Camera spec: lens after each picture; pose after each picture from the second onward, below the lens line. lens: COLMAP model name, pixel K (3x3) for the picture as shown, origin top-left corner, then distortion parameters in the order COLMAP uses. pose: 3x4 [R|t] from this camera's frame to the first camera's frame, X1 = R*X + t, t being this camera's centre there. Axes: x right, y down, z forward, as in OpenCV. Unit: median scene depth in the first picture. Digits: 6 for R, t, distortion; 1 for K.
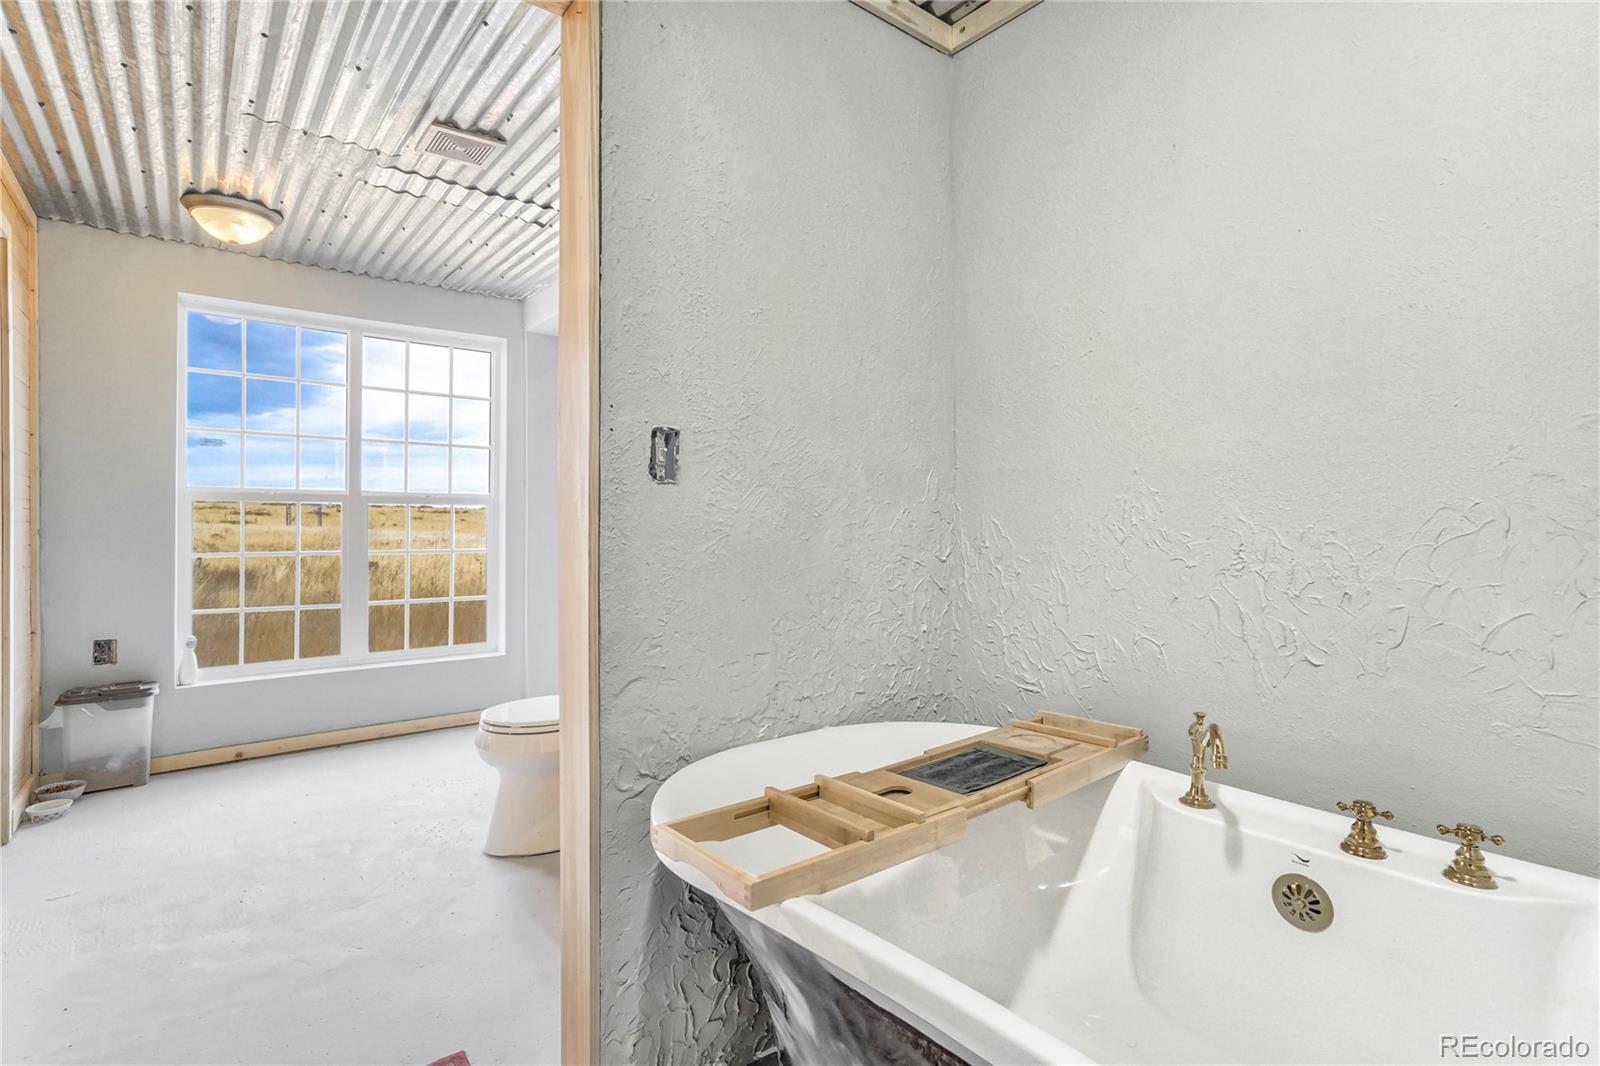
lens RADIAL K [[767.4, 0, 800.0], [0, 767.4, 533.0], [0, 0, 1]] dist [-0.001919, -0.000255]
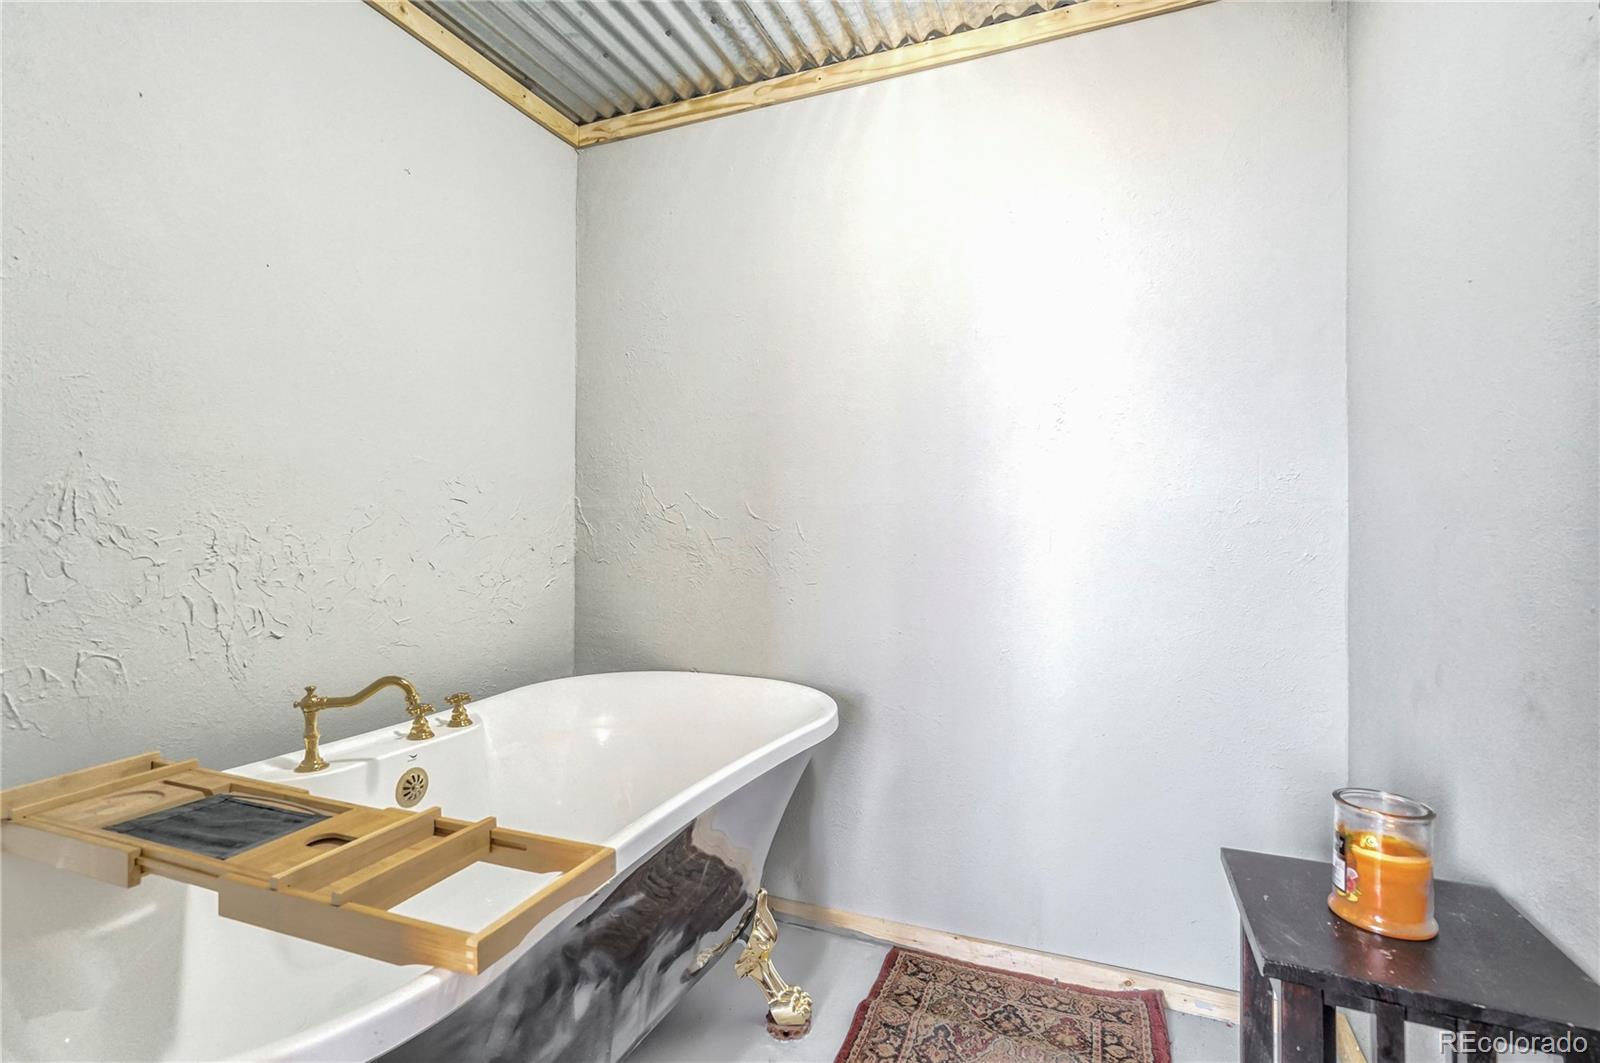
lens RADIAL K [[756.9, 0, 800.0], [0, 756.9, 531.5], [0, 0, 1]] dist [-0.000913, -0.000070]
pose [[-0.479721, -0.007008, 0.877393, -0.757383], [0.014870, 0.999760, 0.016115, 0.000748], [-0.877295, 0.020777, -0.479501, 0.862148]]
